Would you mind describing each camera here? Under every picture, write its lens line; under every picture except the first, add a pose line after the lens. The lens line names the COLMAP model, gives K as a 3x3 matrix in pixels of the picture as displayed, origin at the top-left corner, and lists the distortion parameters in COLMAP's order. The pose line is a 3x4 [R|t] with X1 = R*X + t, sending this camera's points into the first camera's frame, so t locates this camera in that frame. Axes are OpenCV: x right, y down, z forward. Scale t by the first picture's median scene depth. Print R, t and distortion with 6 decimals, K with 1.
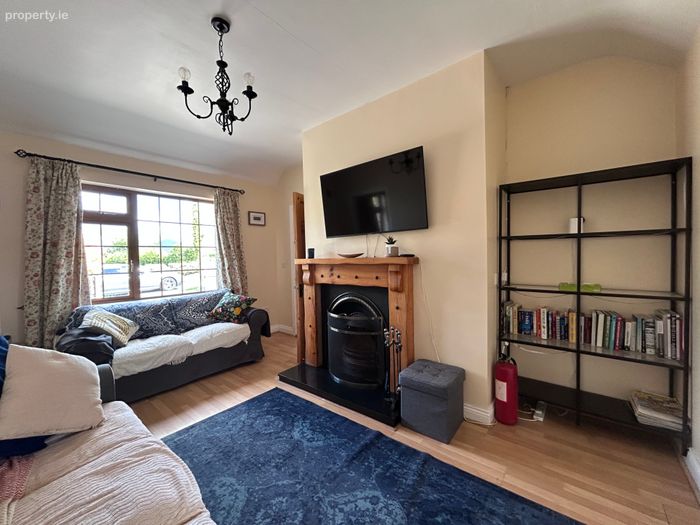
lens RADIAL K [[283.0, 0, 349.0], [0, 283.0, 261.5], [0, 0, 1]] dist [-0.001351, 0.000158]
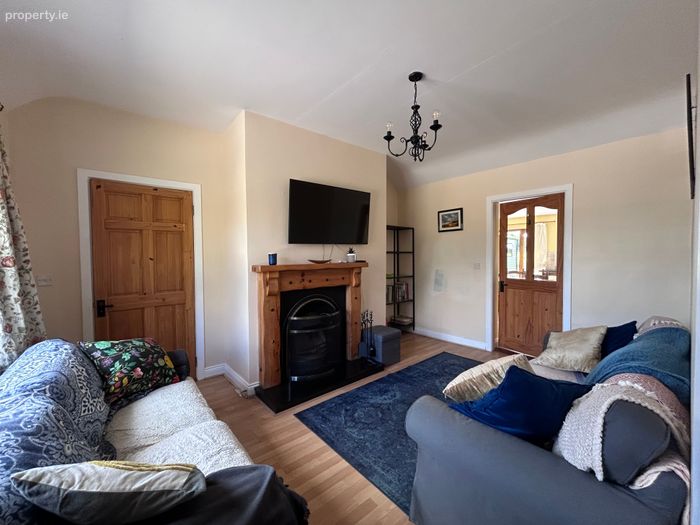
lens RADIAL K [[283.0, 0, 349.6], [0, 283.0, 262.5], [0, 0, 1]] dist [-0.001351, 0.000158]
pose [[0.180851, -0.003975, 0.983502, -1.174349], [0.024008, 0.999712, -0.000374, -0.014484], [-0.983217, 0.023679, 0.180895, 0.733661]]
